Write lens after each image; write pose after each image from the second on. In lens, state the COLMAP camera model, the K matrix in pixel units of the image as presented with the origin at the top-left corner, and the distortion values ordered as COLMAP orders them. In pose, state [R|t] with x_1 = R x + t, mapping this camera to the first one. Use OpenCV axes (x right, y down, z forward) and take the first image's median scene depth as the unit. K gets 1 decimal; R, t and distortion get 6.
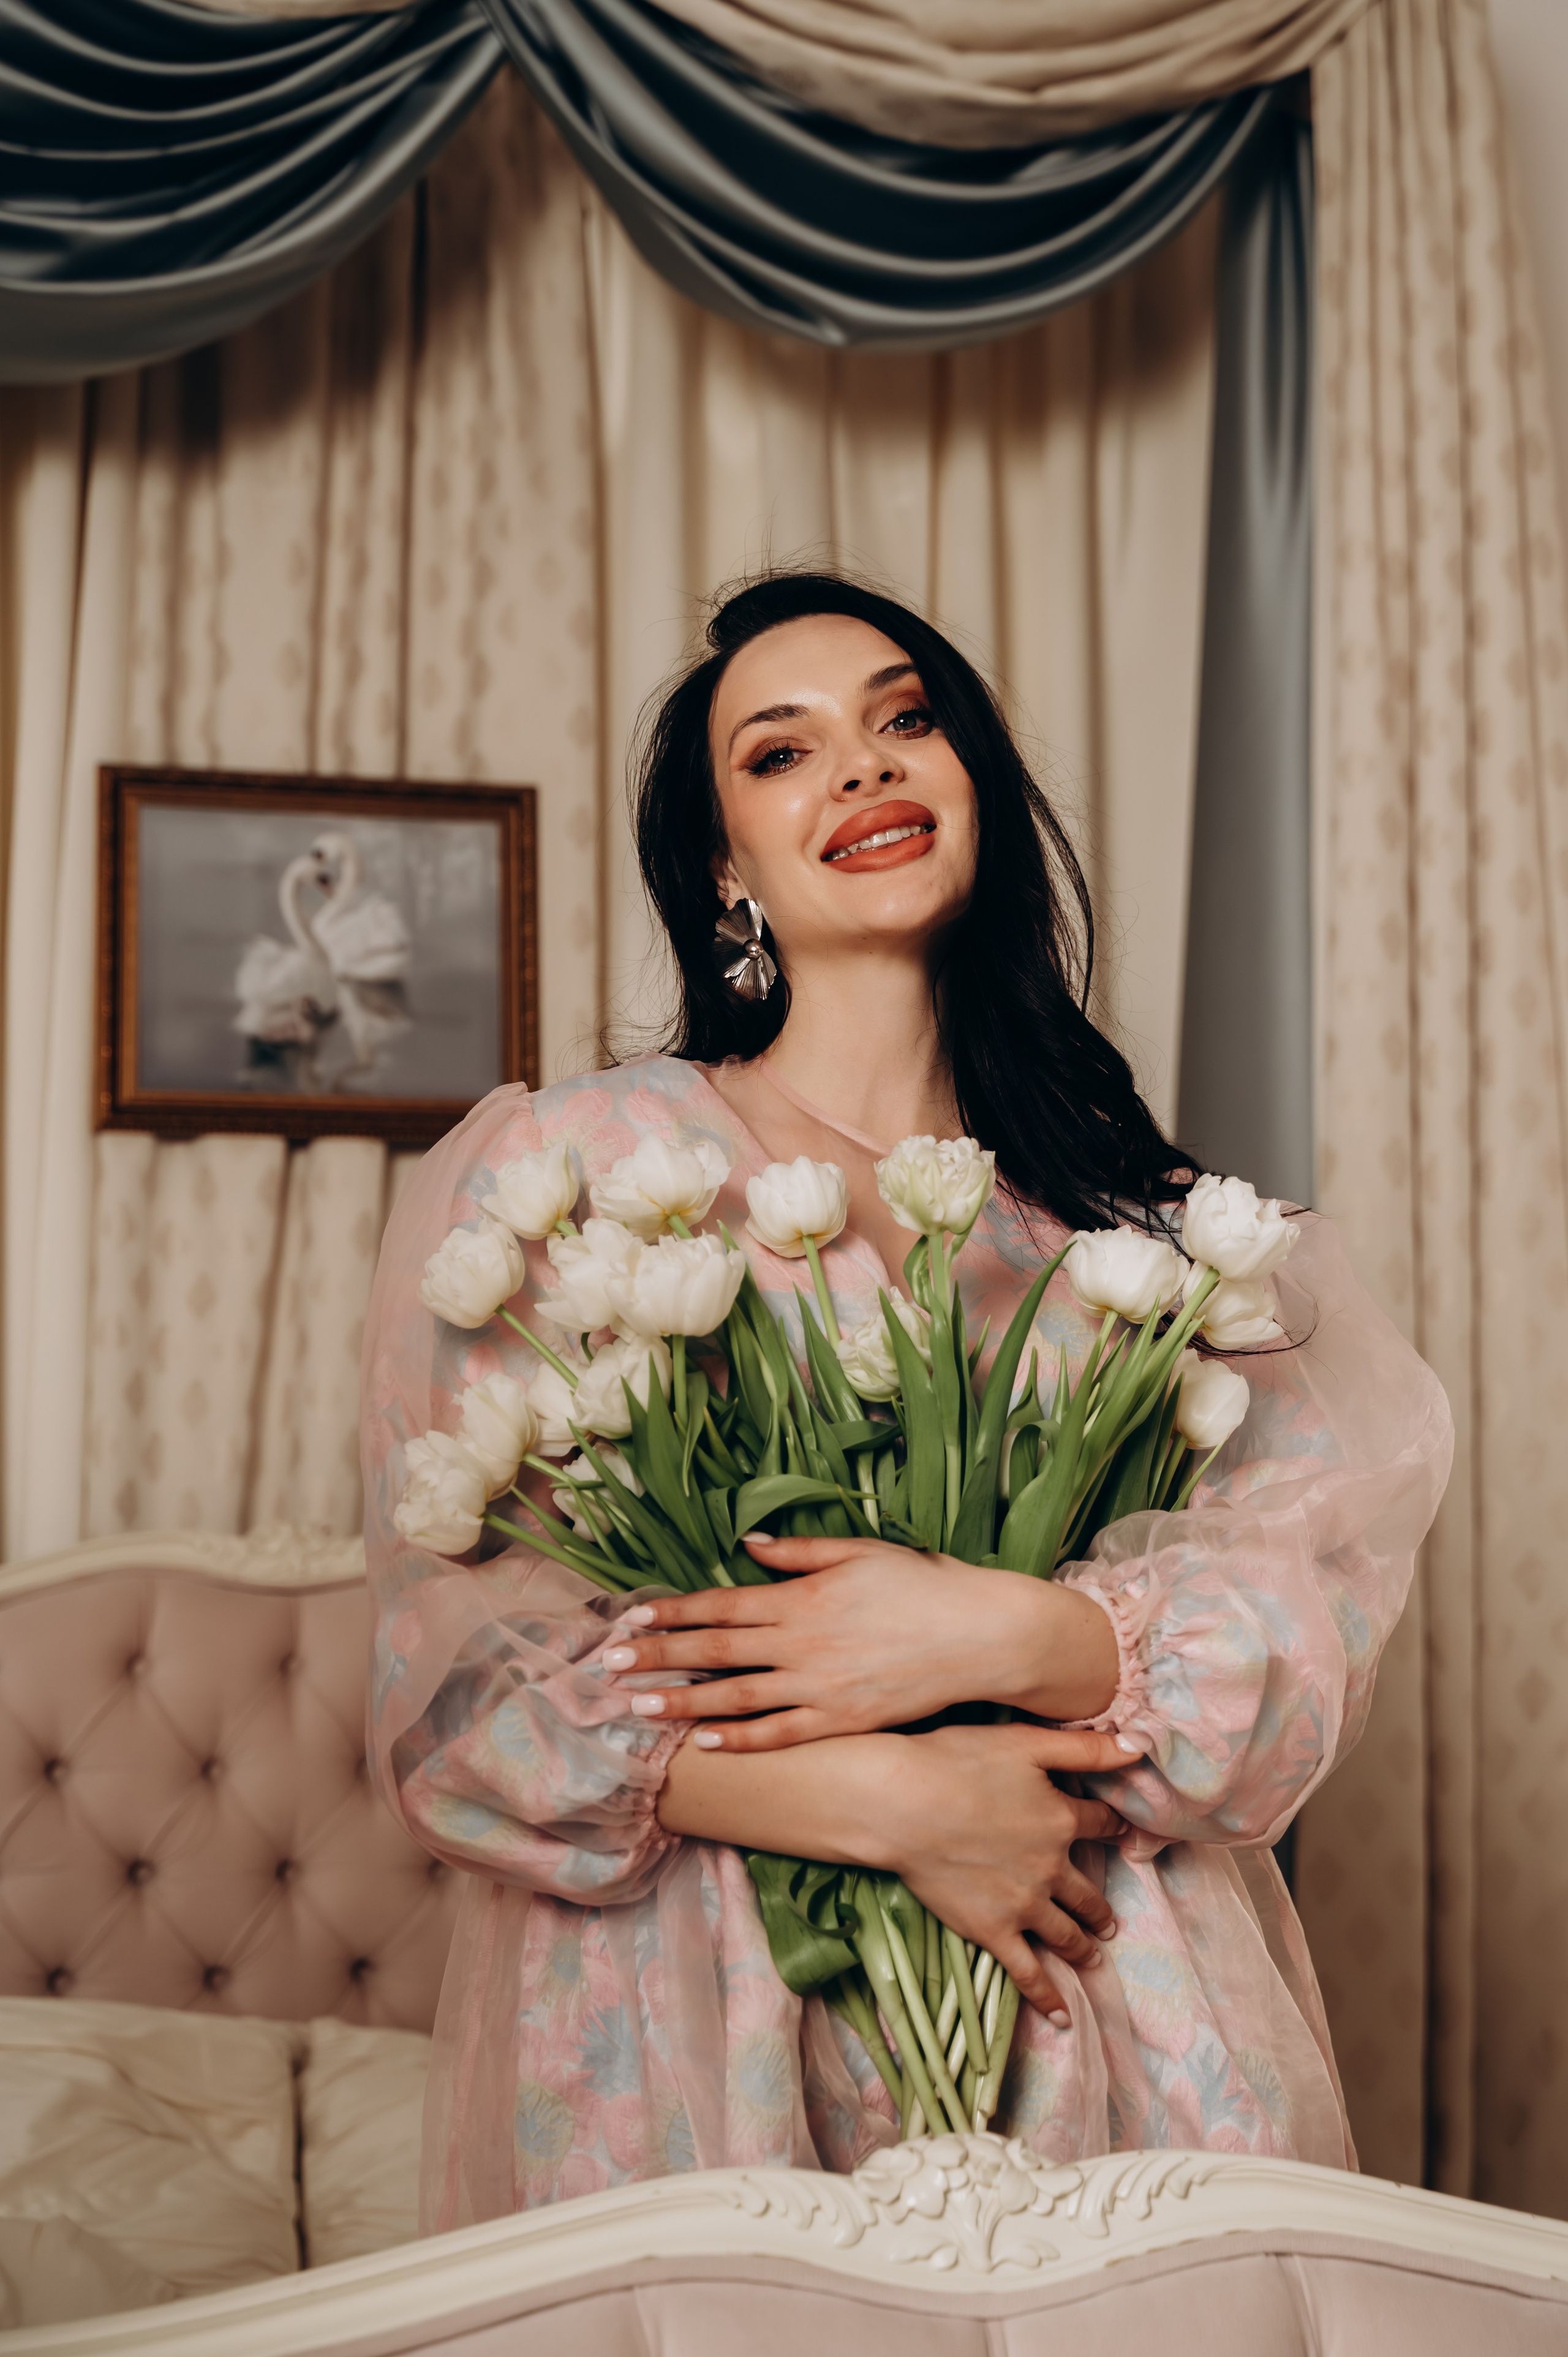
lens RADIAL K [[3563.3, 0, 790.3], [0, 3563.3, 1170.7], [0, 0, 1]] dist [-0.002799, 0.000000]
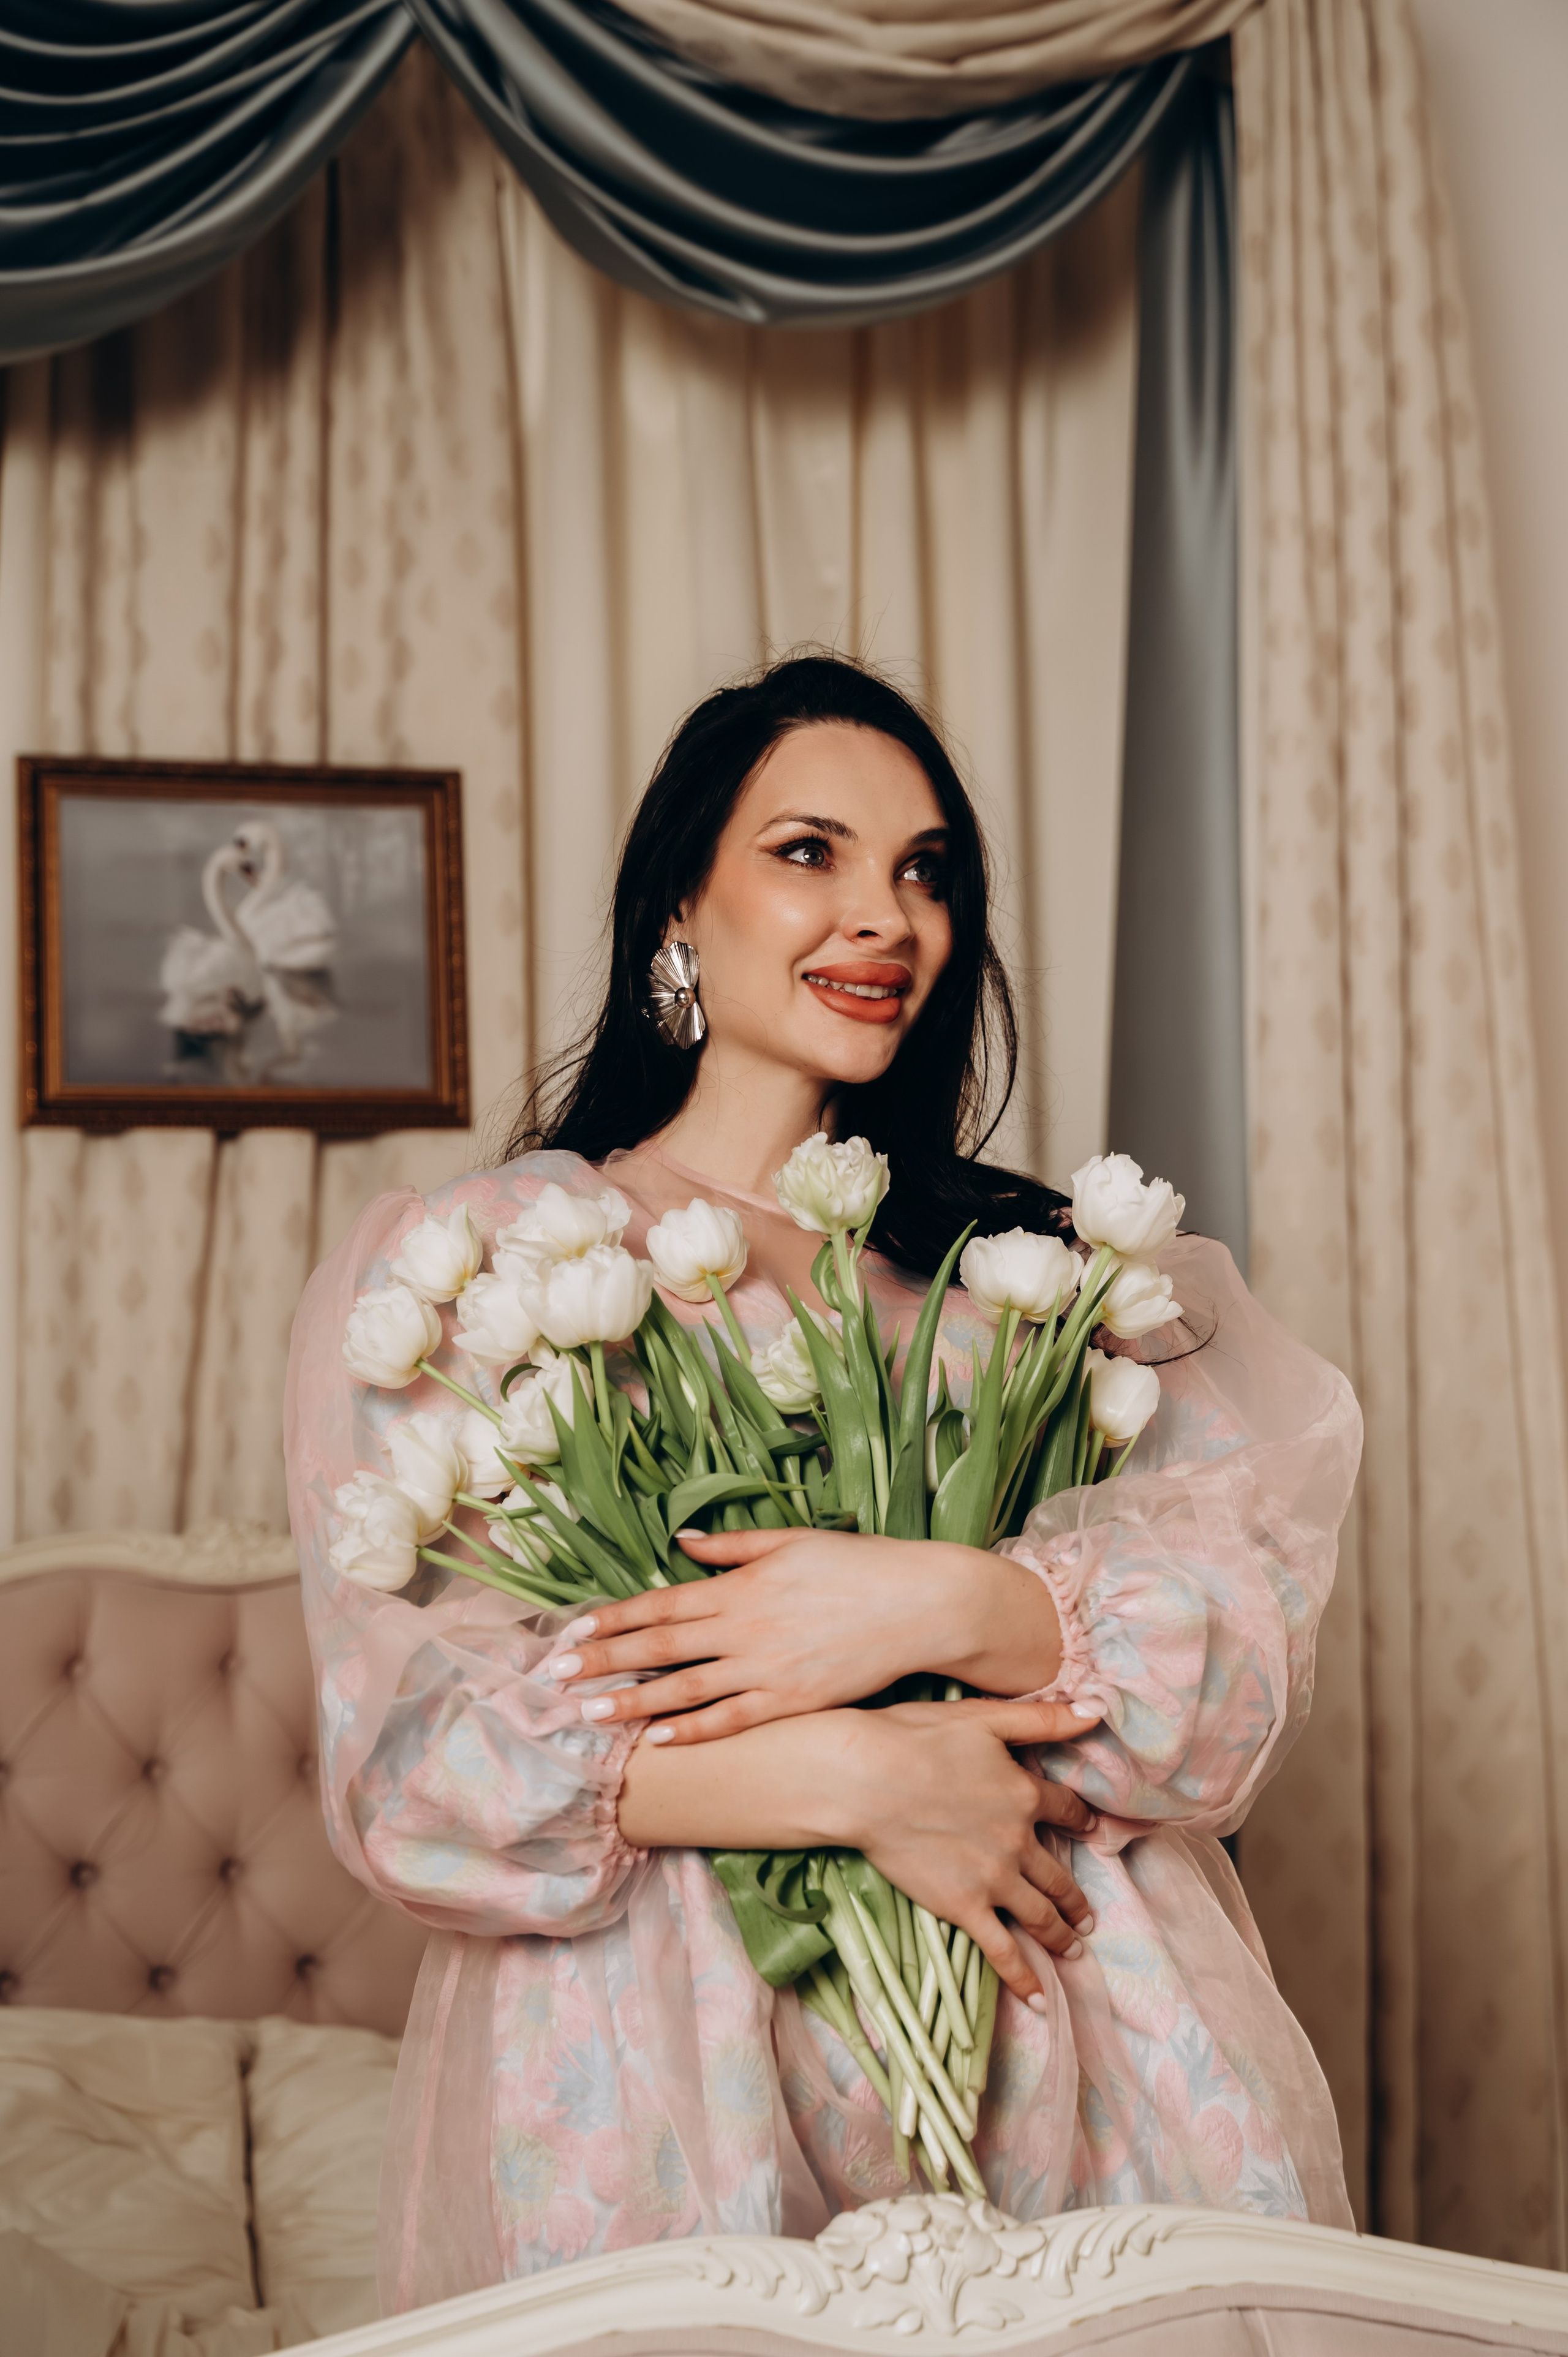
lens RADIAL K [[3563.3, 0, 776.1], [0, 3563.3, 1201.8], [0, 0, 1]] dist [-0.002799, 0.000000]
pose [[0.999726, -0.015478, 0.017578, -0.002759], [0.014964, 0.999468, 0.028988, -0.015752], [-0.018018, -0.028717, 0.999425, 0.003857]]
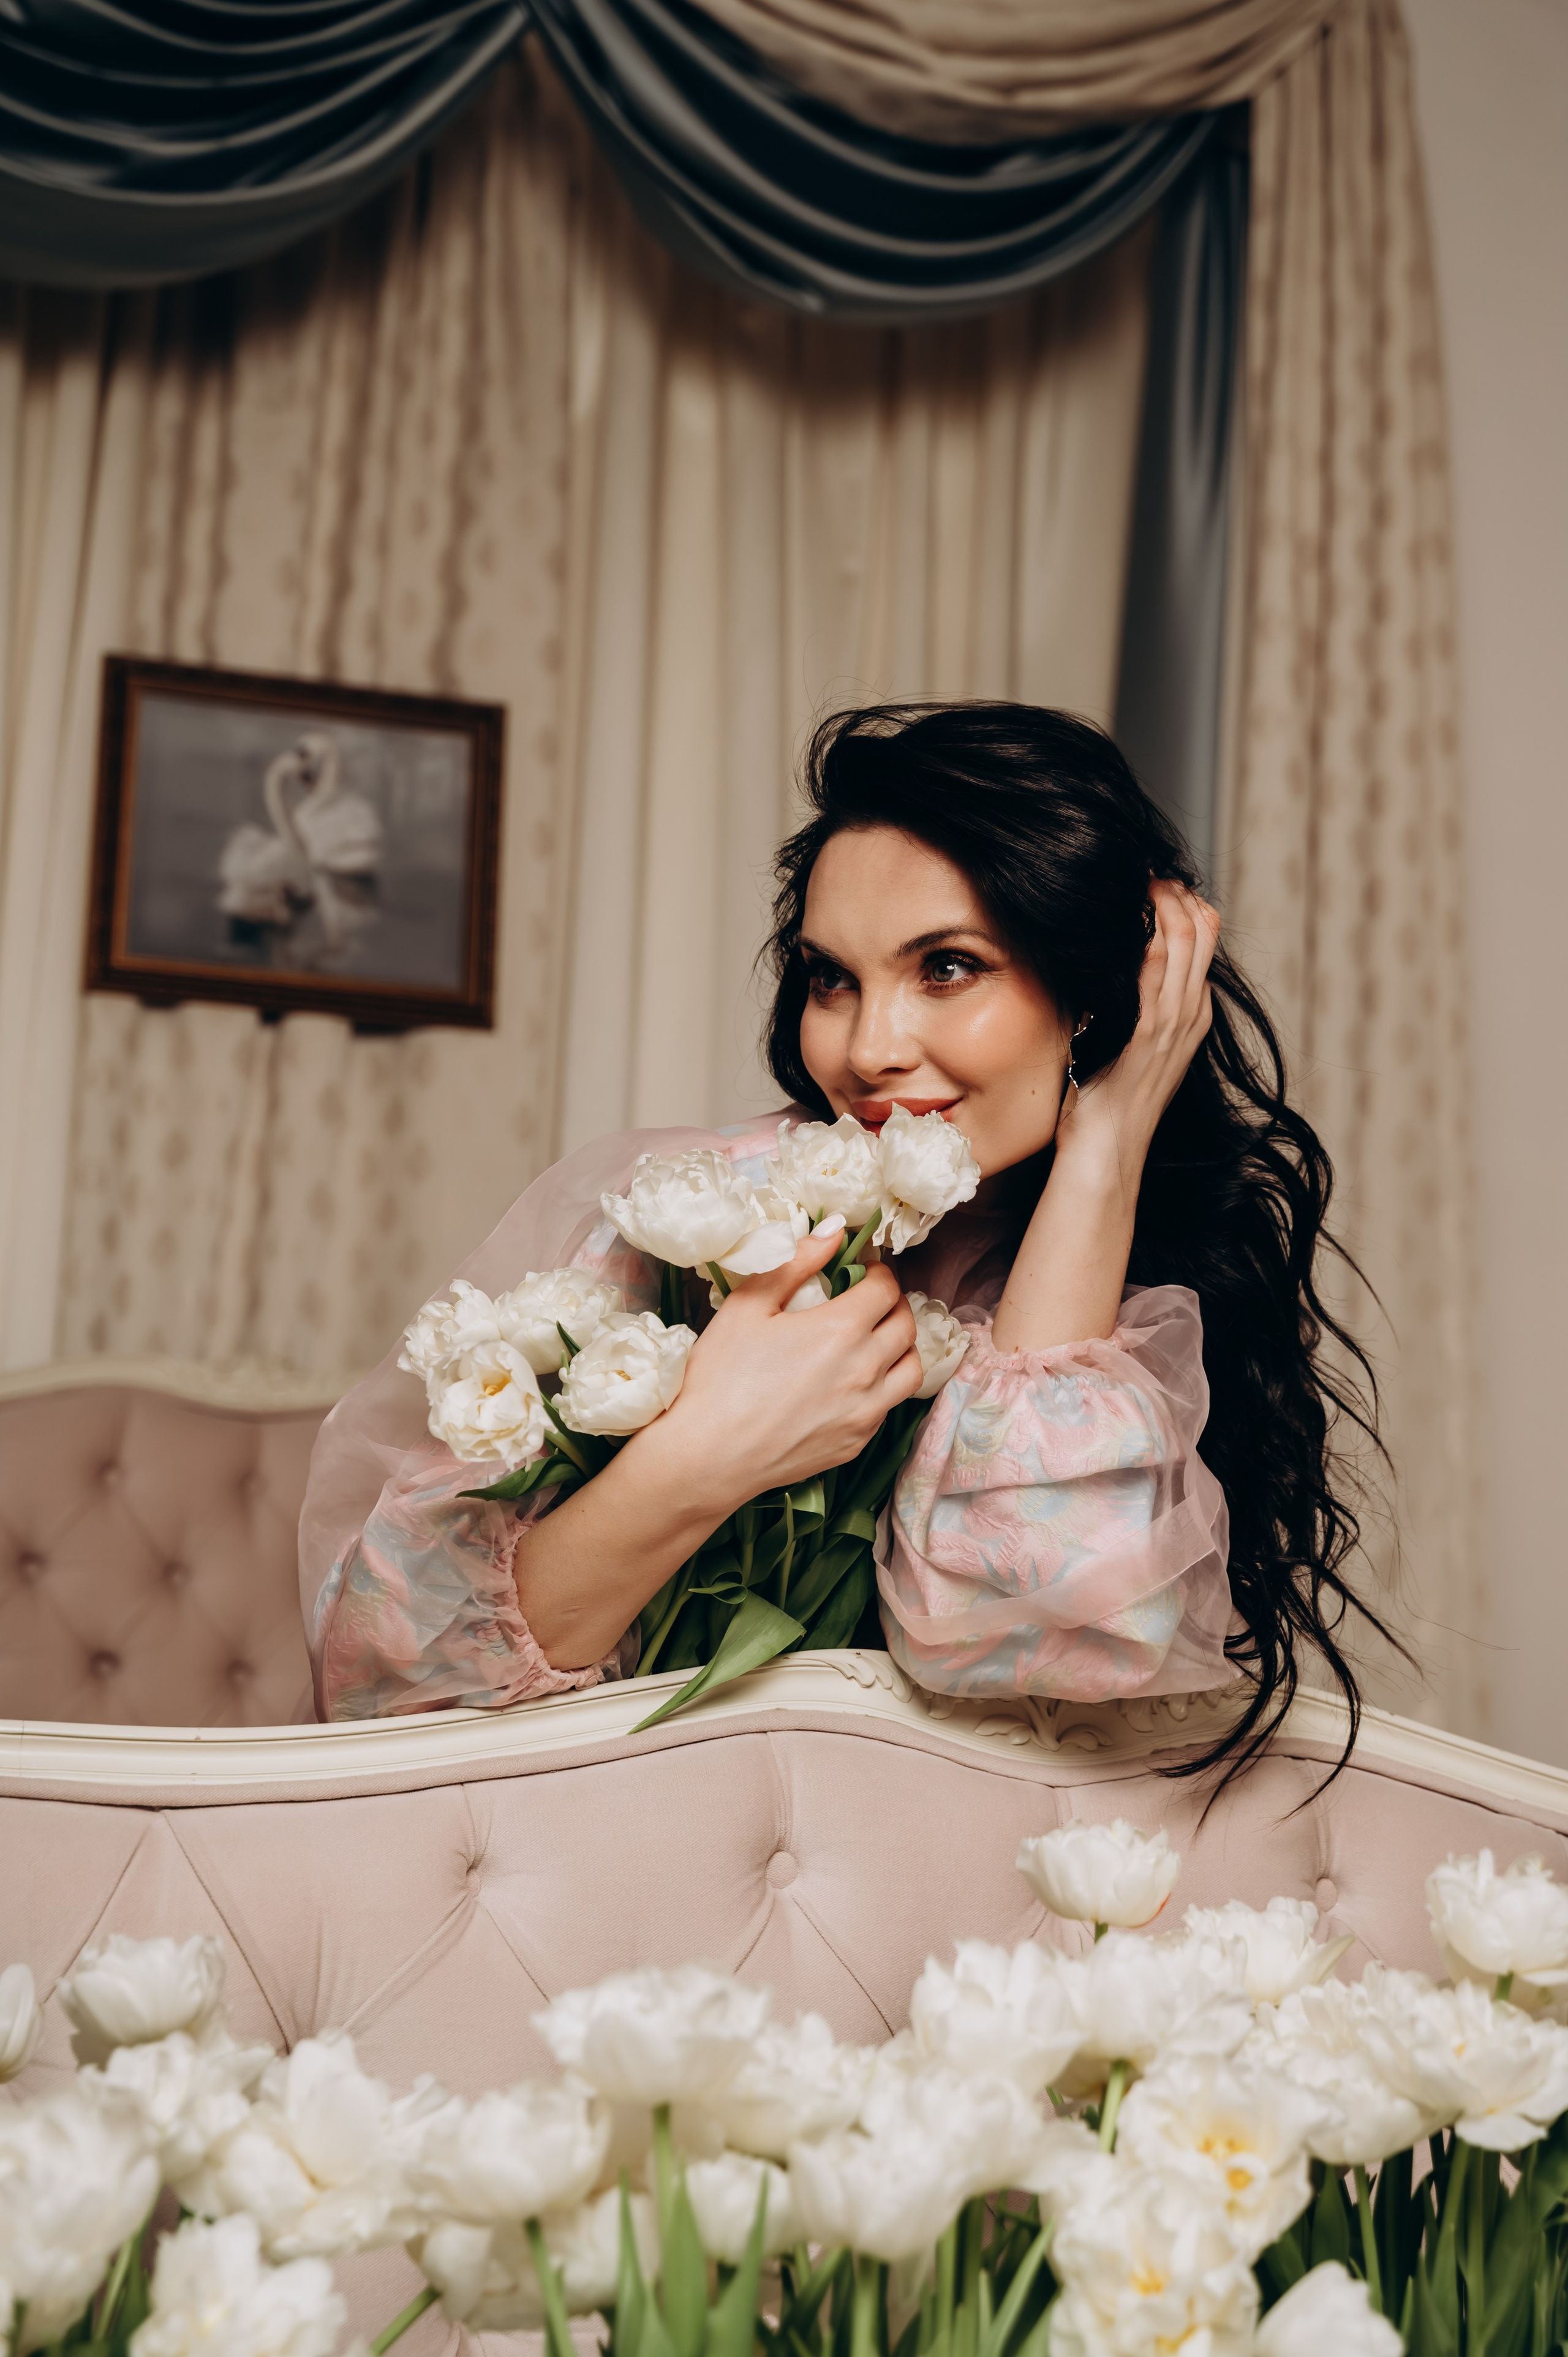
lens RADIAL K [[3527.1, 0, 775.4], [0, 3527.1, 1167.6], [0, 0, 1]] dist [-0.006790, 0.000000]
pose [[0.996617, 0.056309, 0.059863, -0.047771], [-0.054406, 0.997975, -0.032954, 0.064544], [-0.061597, 0.029586, 0.997662, -0.067716]]
